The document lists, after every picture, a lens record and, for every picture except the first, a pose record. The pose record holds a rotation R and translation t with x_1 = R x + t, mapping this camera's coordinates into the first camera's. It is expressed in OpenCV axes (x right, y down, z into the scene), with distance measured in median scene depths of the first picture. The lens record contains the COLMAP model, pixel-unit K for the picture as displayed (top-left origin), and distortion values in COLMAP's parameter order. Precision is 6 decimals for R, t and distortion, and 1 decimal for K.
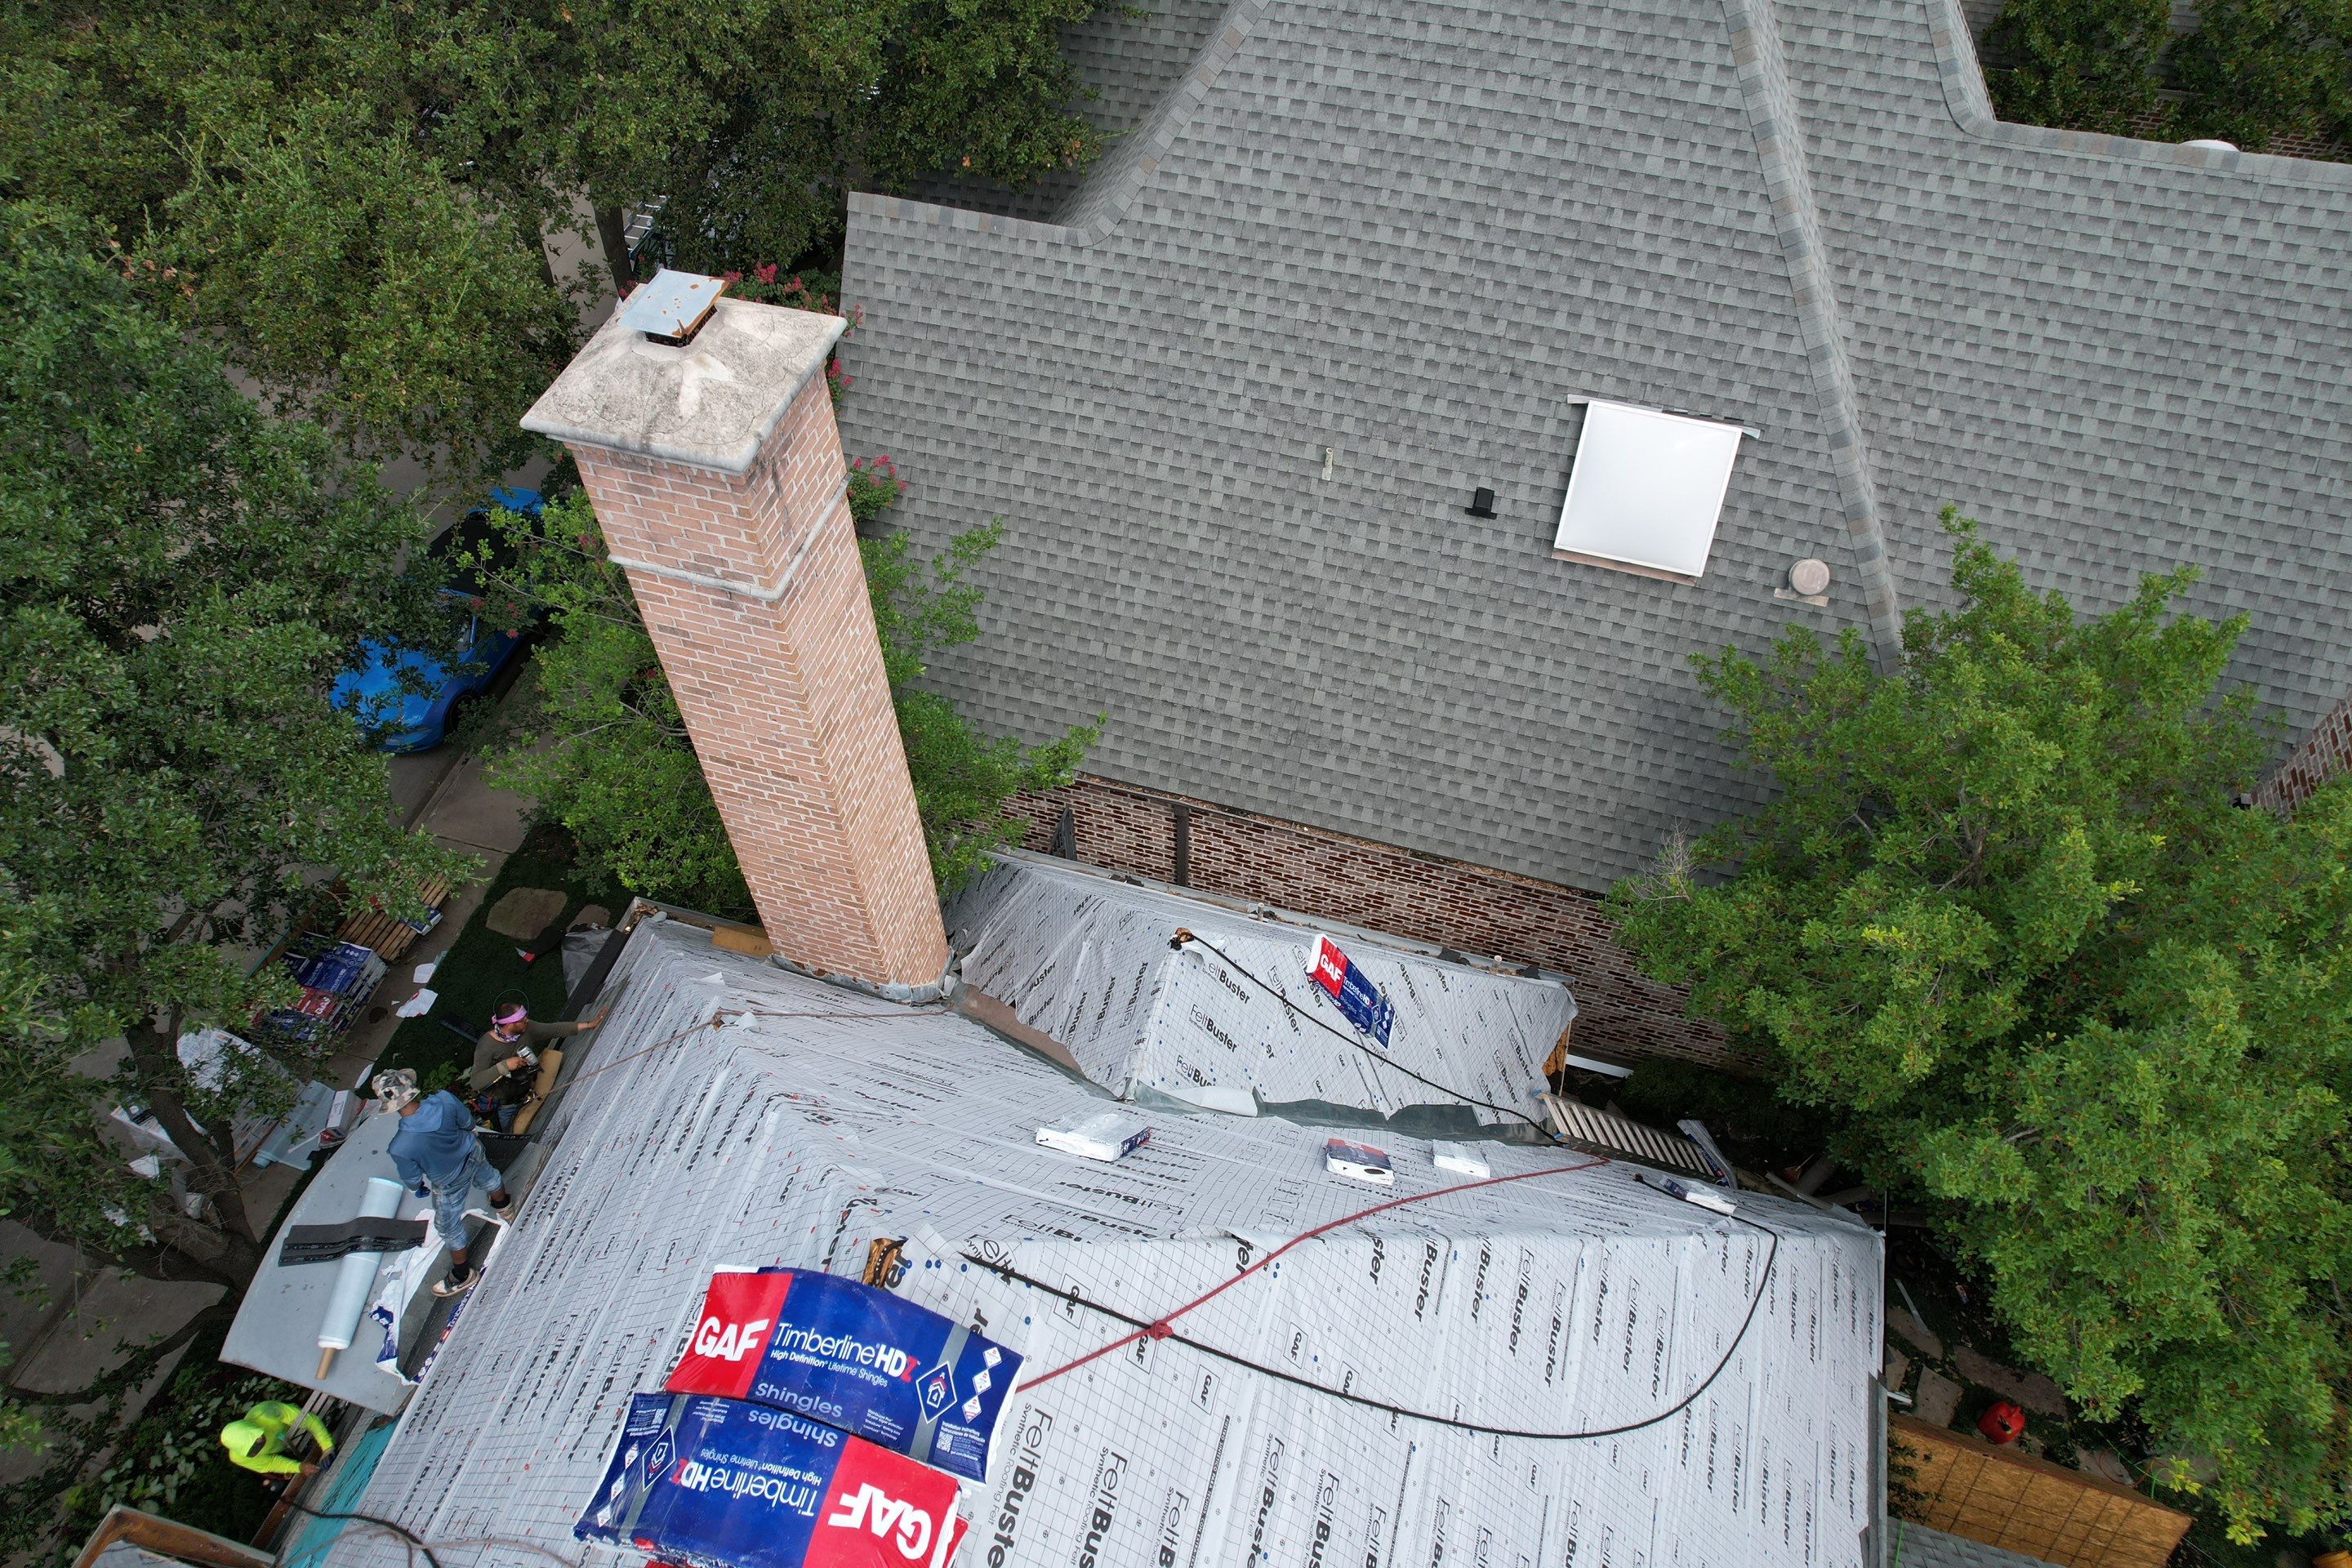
lens RADIAL K [[1508.0, 0, 1176.0], [0, 1508.0, 784.0], [0, 0, 1]] dist [-0.073048, 0.067125]
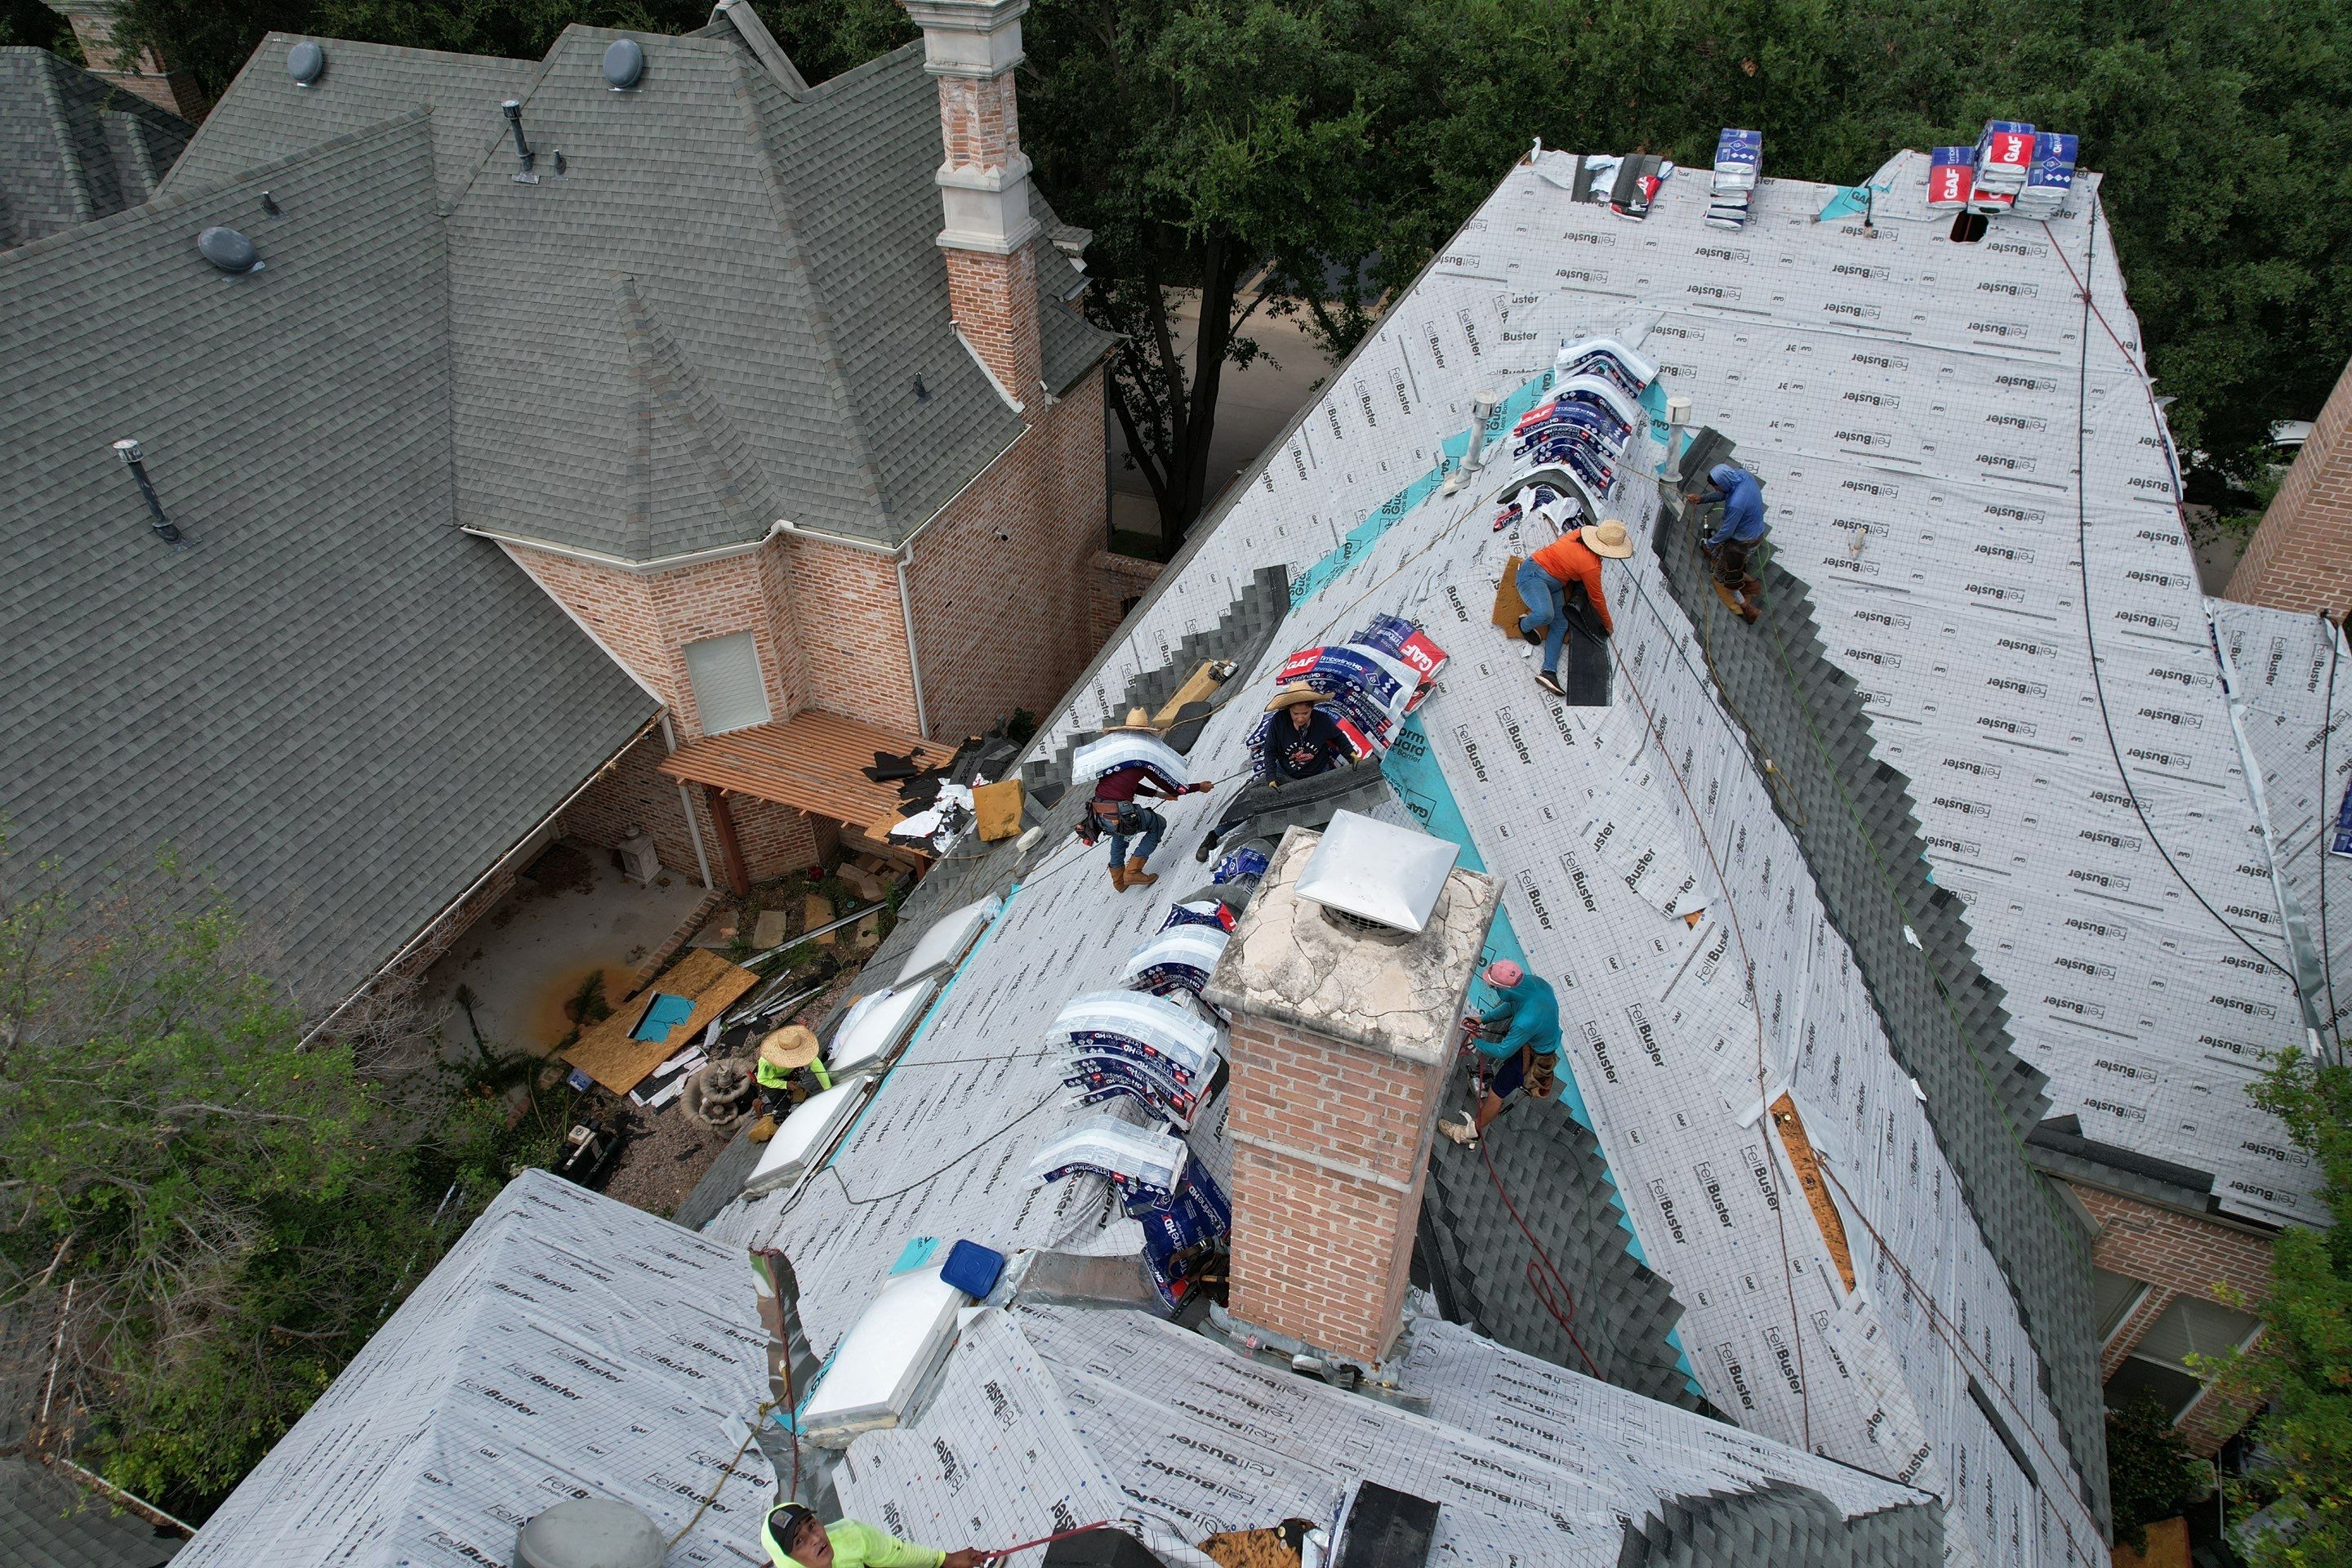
lens RADIAL K [[1493.7, 0, 1183.6], [0, 1493.7, 789.5], [0, 0, 1]] dist [-0.092983, 0.090342]
pose [[-0.112469, 0.639647, -0.760396, 1.065354], [-0.781475, 0.415706, 0.465280, 0.303830], [0.613716, 0.646560, 0.453114, -0.244428]]
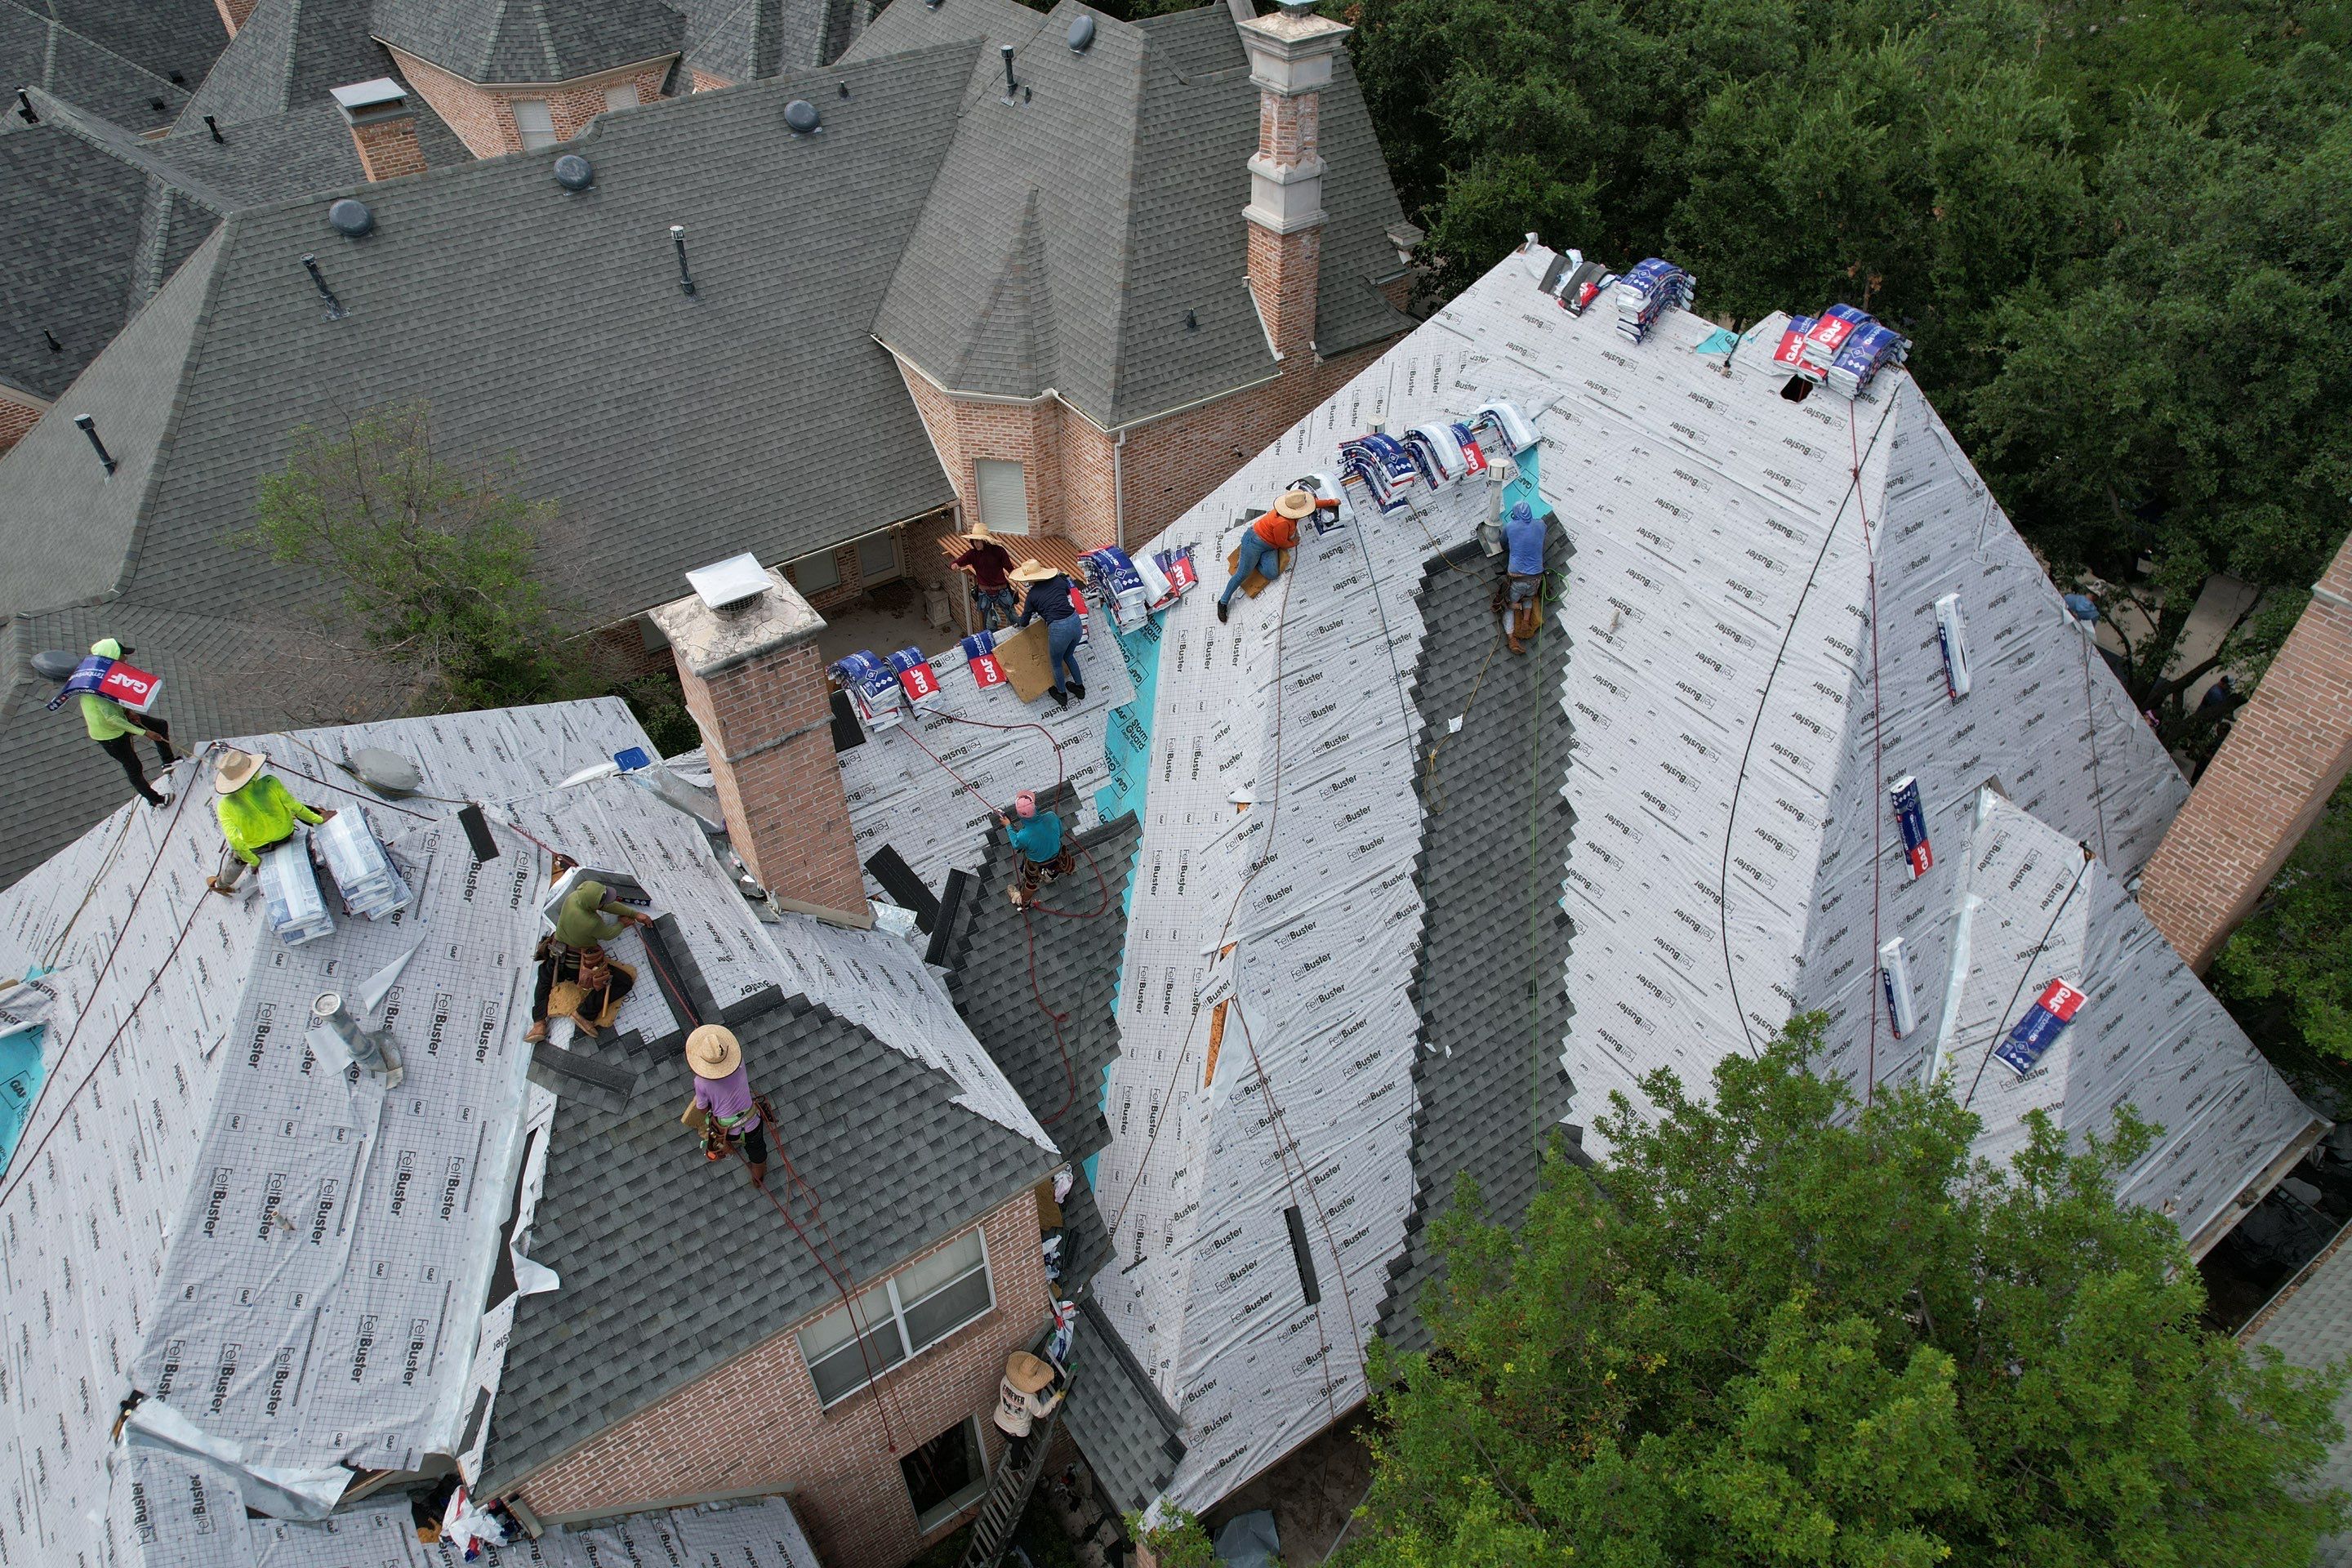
lens RADIAL K [[1501.9, 0, 1181.2], [0, 1501.9, 788.4], [0, 0, 1]] dist [-0.073063, 0.067559]
pose [[-0.633175, 0.520307, -0.573036, 1.137787], [-0.609911, 0.120428, 0.783266, -0.423418], [0.476548, 0.845445, 0.241089, 0.057547]]
